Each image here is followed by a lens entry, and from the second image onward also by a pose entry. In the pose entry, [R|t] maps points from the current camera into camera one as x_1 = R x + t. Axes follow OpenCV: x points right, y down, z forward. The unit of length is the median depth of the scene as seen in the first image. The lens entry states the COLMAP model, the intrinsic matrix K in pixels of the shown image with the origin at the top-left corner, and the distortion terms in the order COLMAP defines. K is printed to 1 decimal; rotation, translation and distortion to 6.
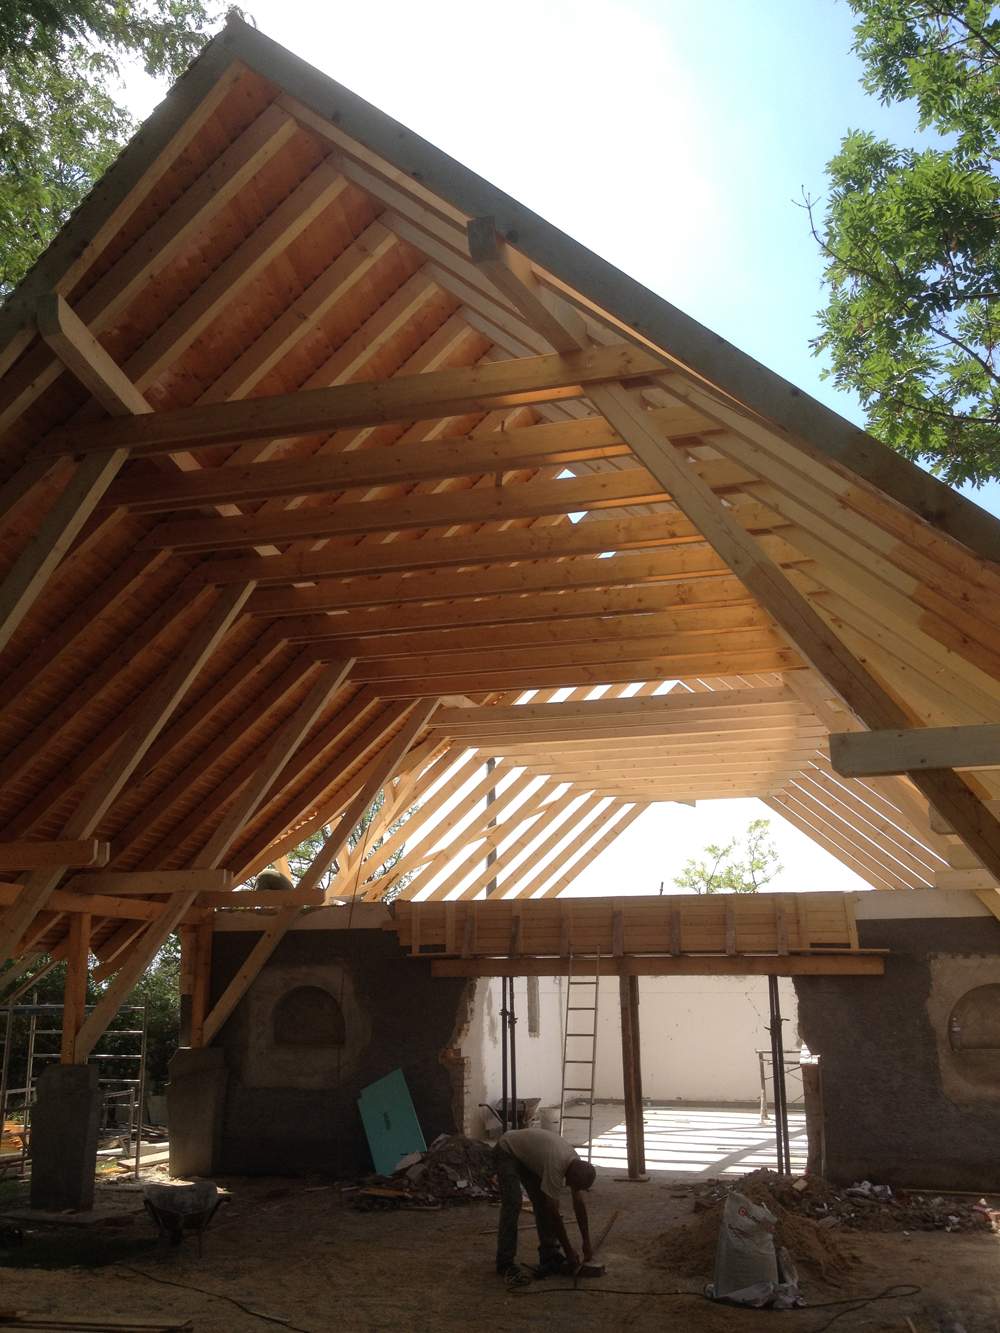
lens RADIAL K [[1243.0, 0, 500.0], [0, 1243.0, 660.1], [0, 0, 1]] dist [0.114238, -0.242004]
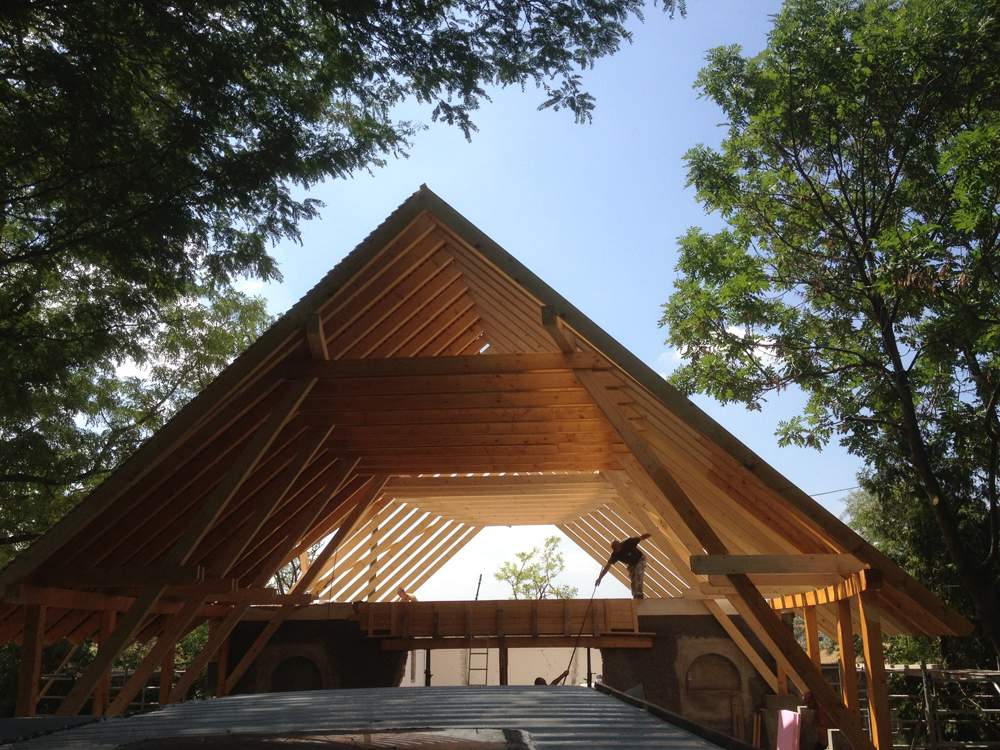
lens RADIAL K [[1014.3, 0, 499.6], [0, 1014.3, 376.4], [0, 0, 1]] dist [0.197120, -0.337862]
pose [[0.970522, 0.052360, 0.235256, -0.245487], [-0.057412, 0.998243, 0.014674, -0.129075], [-0.234074, -0.027748, 0.971823, -0.315353]]
